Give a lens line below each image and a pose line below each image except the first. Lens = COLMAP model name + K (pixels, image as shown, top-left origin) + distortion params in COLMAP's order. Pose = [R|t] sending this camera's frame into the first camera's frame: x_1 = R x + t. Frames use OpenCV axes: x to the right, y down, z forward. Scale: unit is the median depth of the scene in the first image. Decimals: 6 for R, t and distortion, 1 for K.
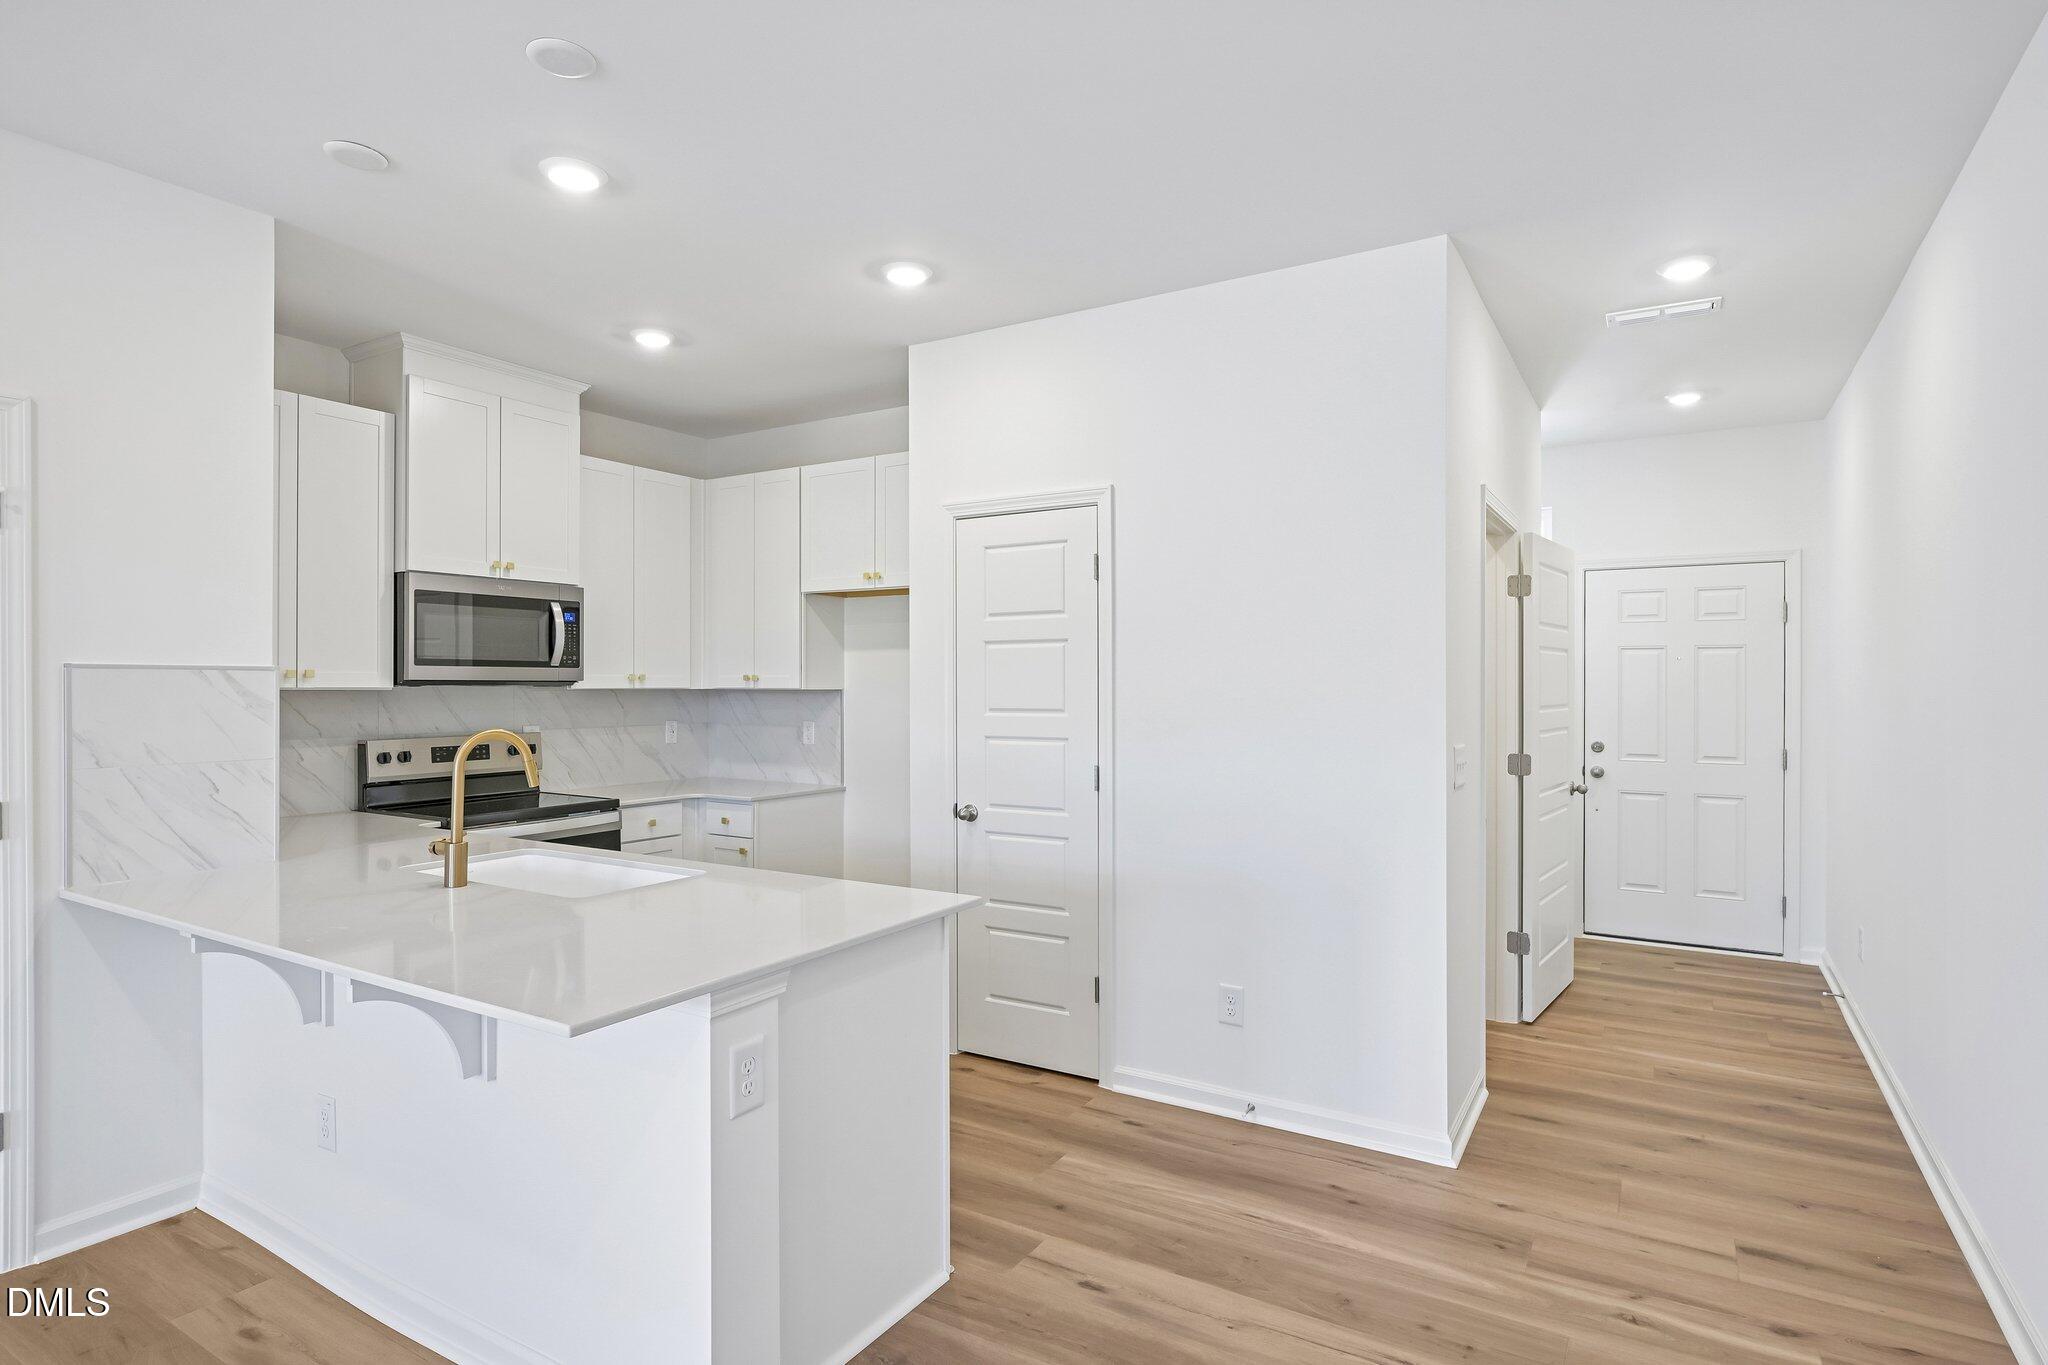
lens RADIAL K [[1059.0, 0, 1027.4], [0, 1059.0, 675.7], [0, 0, 1]] dist [0.000761, -0.000488]
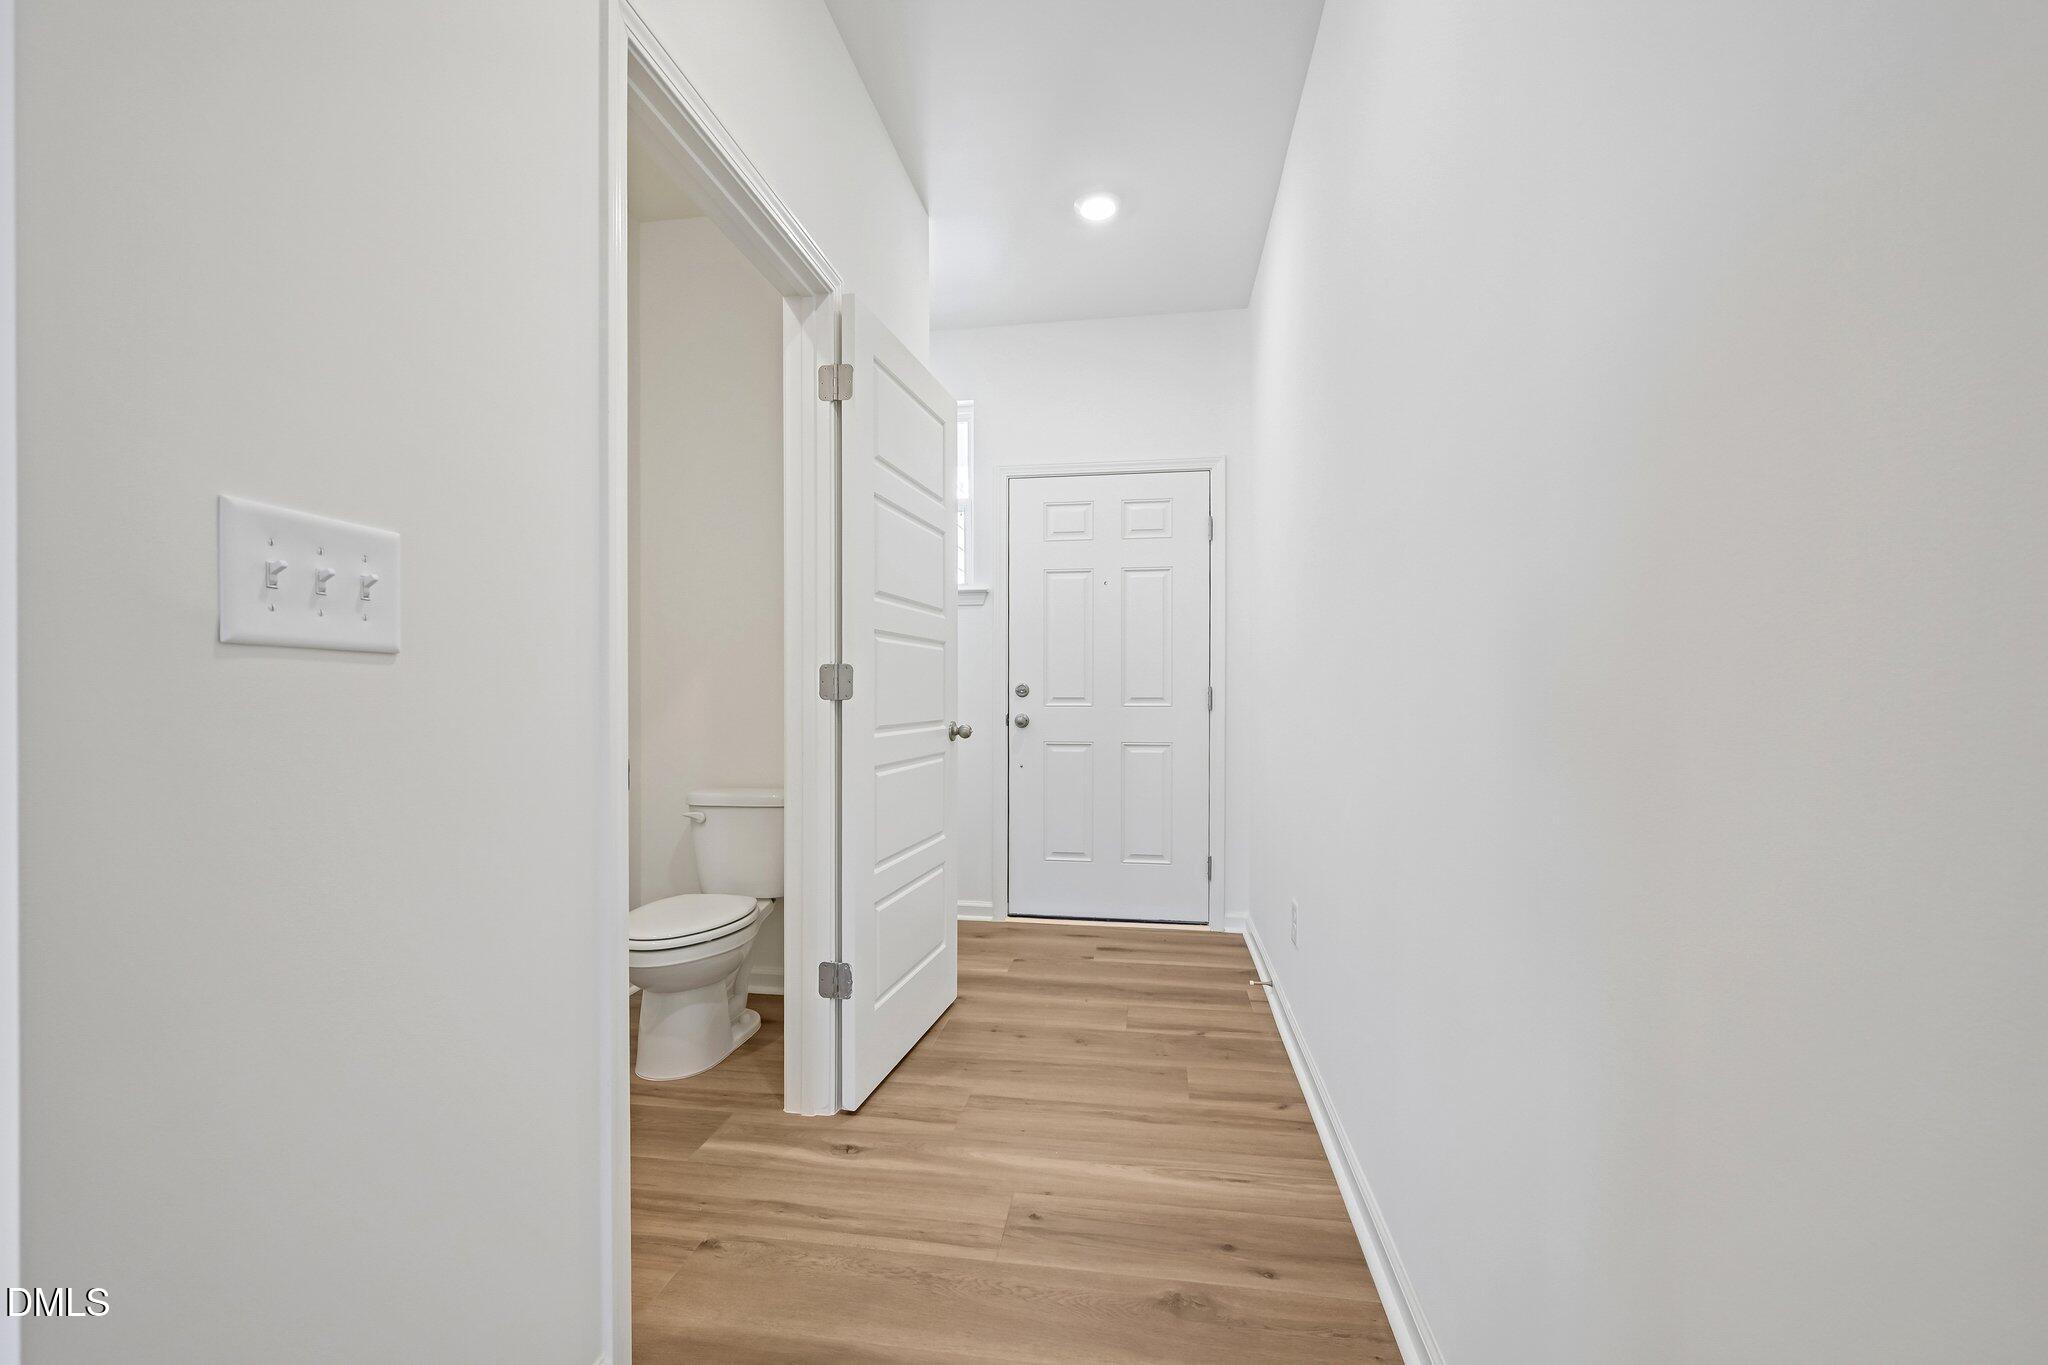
lens RADIAL K [[871.2, 0, 1017.8], [0, 871.2, 690.0], [0, 0, 1]] dist [0.003322, -0.000010]
pose [[0.921216, -0.003168, 0.389039, 0.380494], [0.001158, 0.999985, 0.005402, 0.088844], [-0.389050, -0.004526, 0.921205, 0.525762]]
